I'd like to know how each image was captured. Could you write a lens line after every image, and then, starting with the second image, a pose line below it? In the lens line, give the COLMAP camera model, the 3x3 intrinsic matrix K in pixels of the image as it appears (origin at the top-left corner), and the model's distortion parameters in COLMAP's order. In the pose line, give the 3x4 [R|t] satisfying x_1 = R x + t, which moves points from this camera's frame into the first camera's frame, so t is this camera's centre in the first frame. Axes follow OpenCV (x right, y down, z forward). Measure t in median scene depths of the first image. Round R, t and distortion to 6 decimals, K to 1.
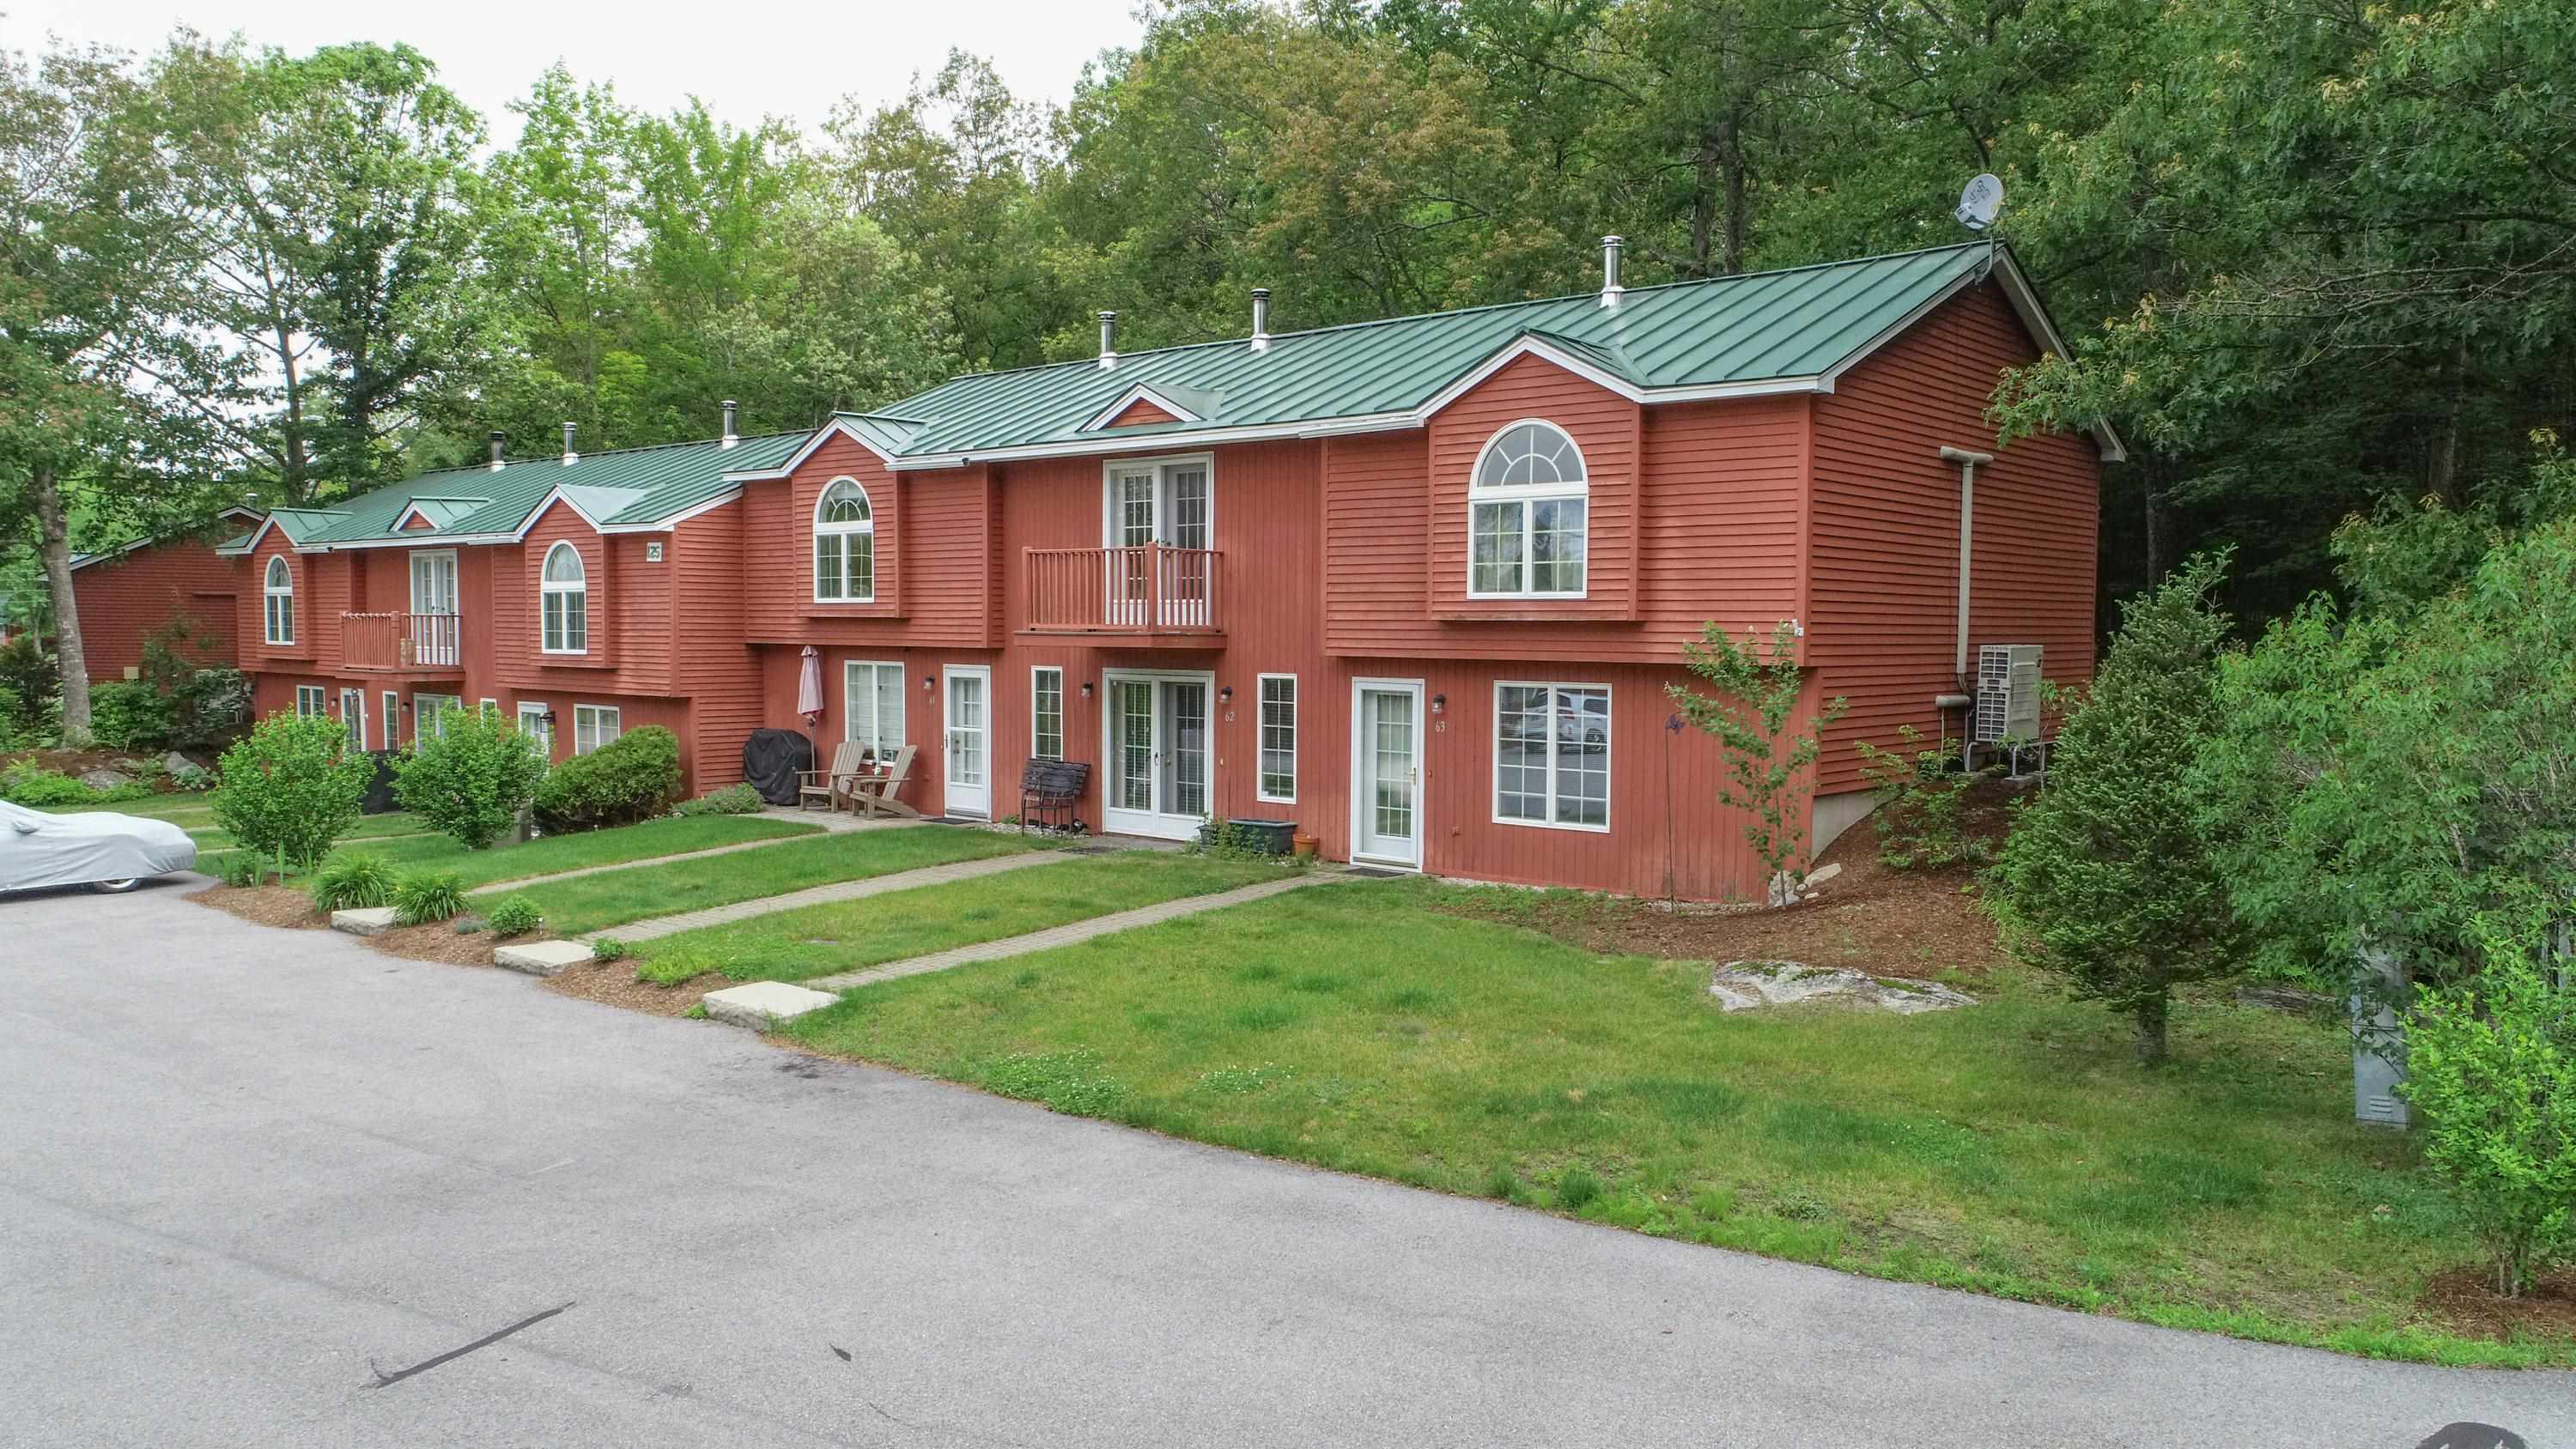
lens RADIAL K [[1860.5, 0, 1288.0], [0, 1860.5, 724.5], [0, 0, 1]] dist [-0.000285, -0.000541]
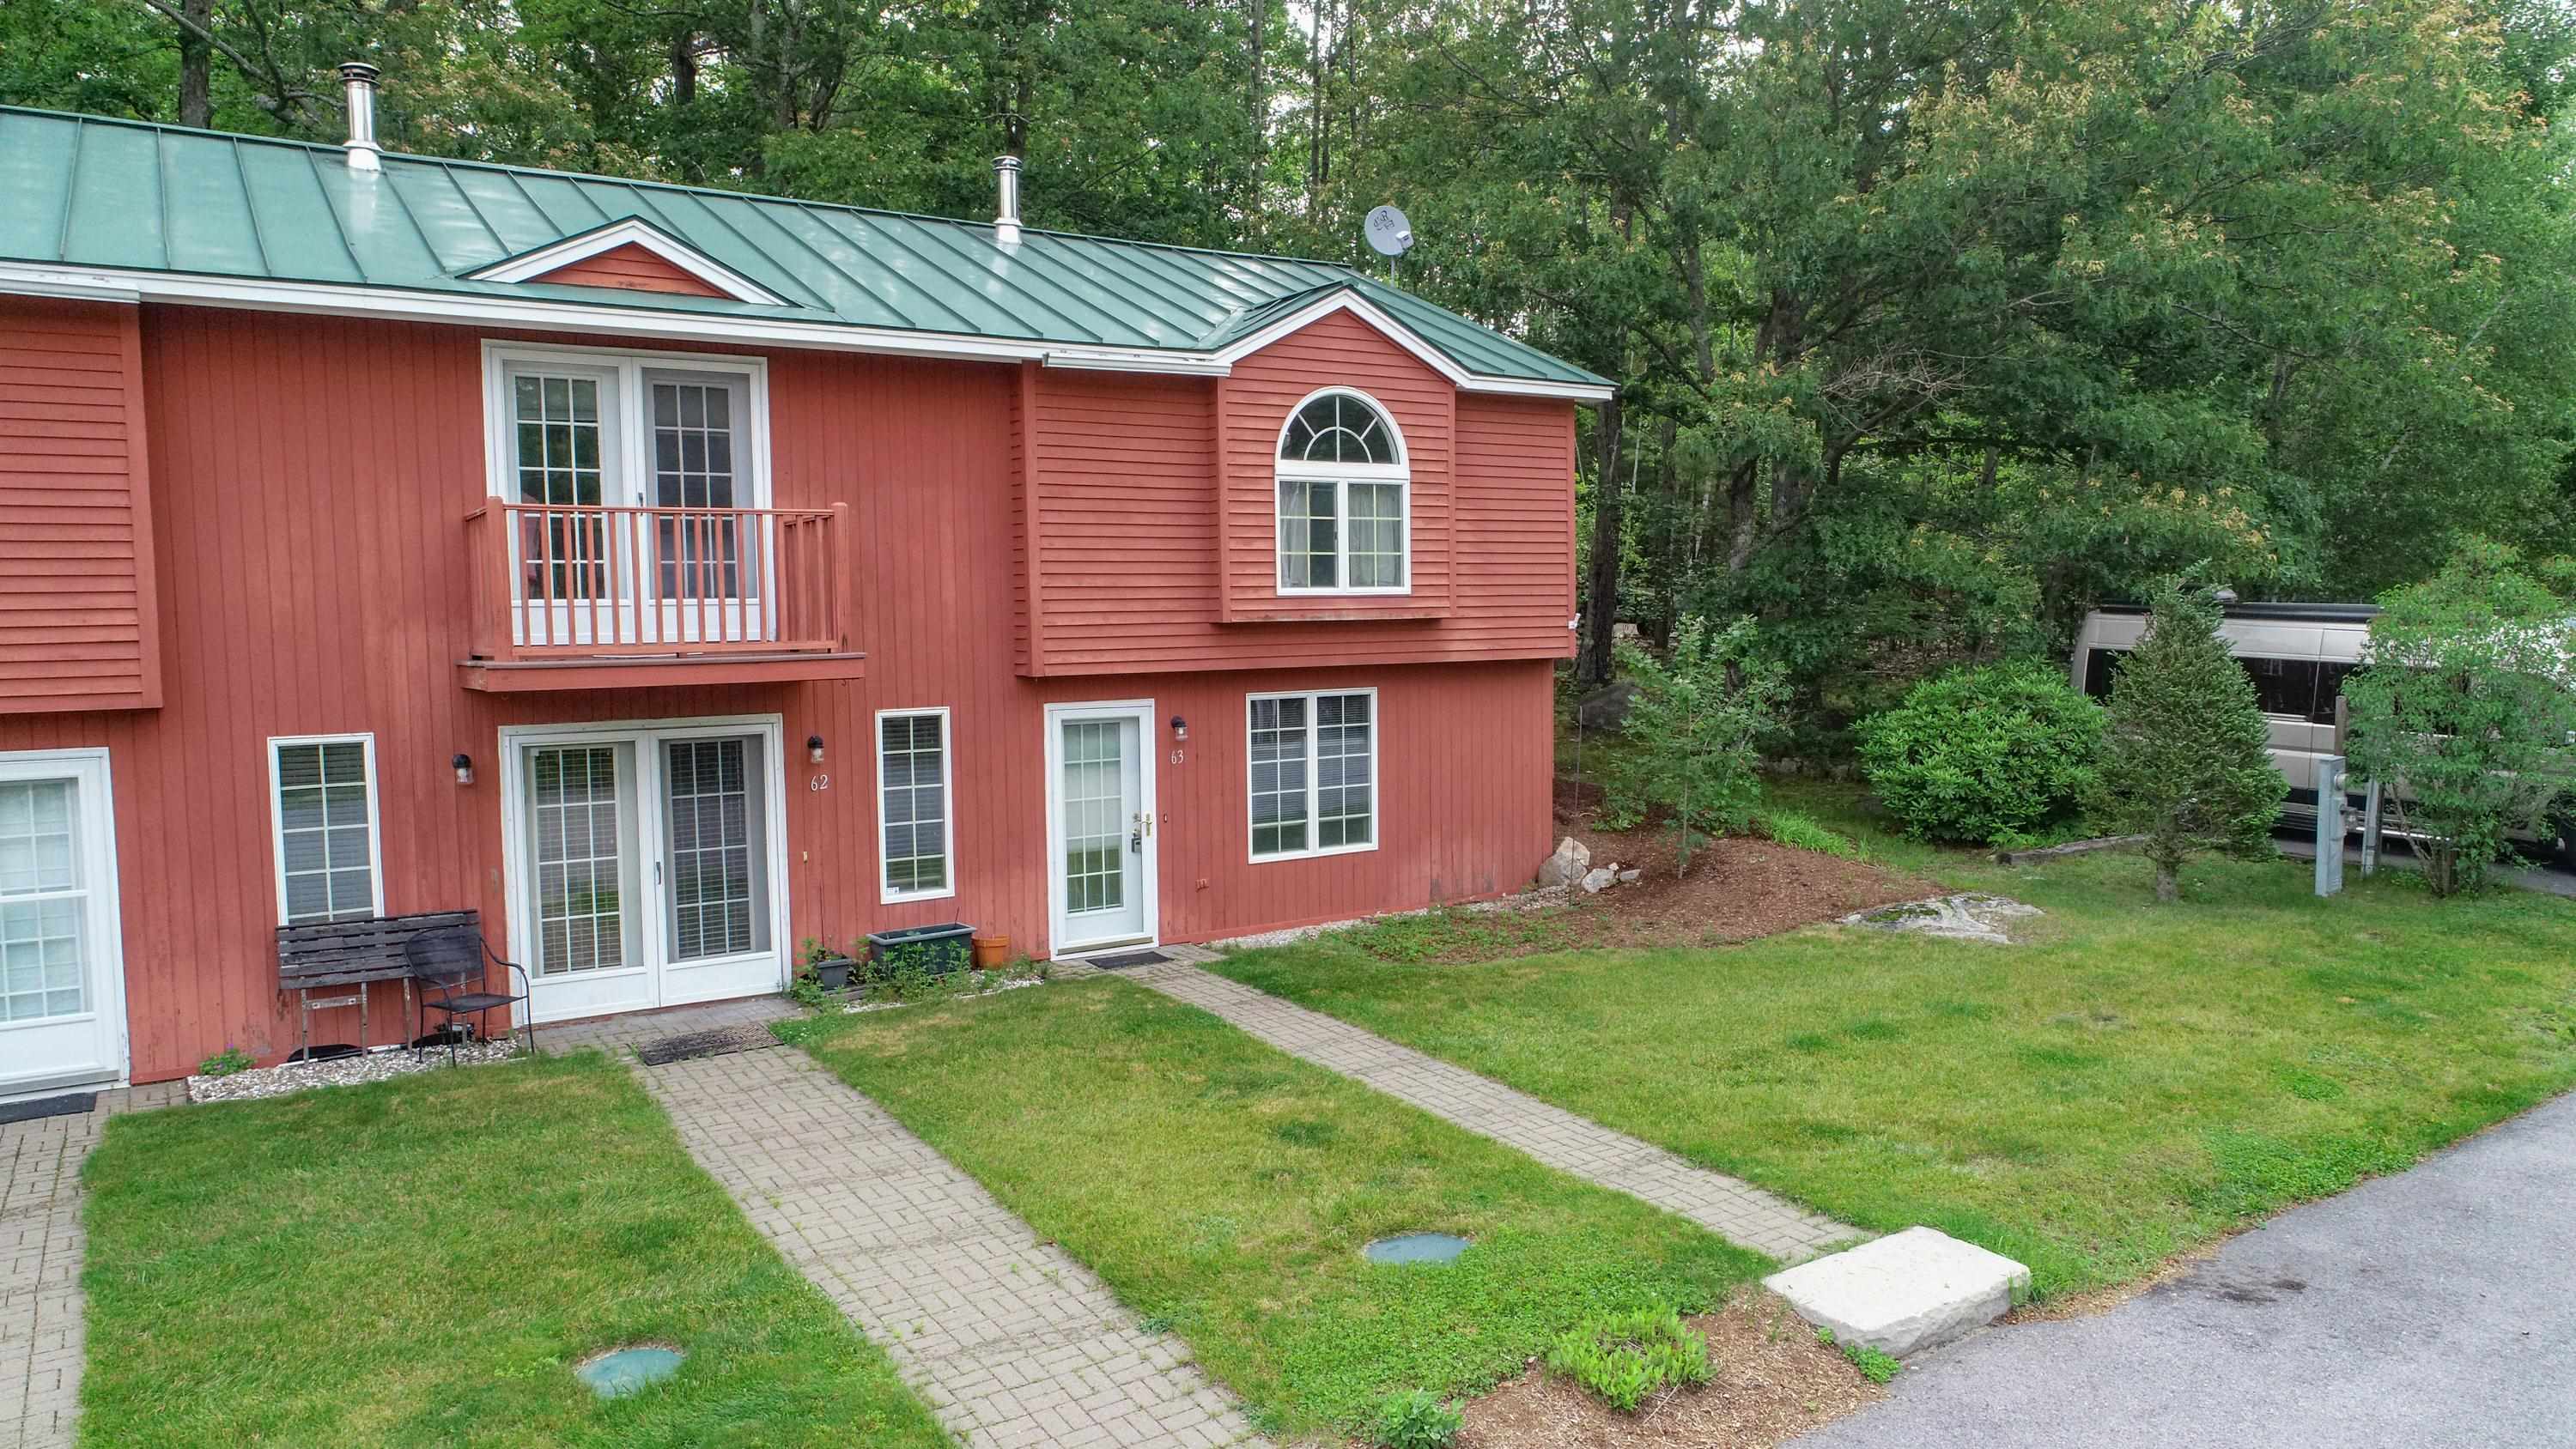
lens RADIAL K [[1739.9, 0, 1291.8], [0, 1739.9, 736.8], [0, 0, 1]] dist [0.000265, -0.002996]
pose [[0.254513, -0.081462, 0.963632, -0.612816], [0.066925, 0.995541, 0.066484, -0.052888], [-0.964751, 0.047570, 0.258830, 0.754600]]
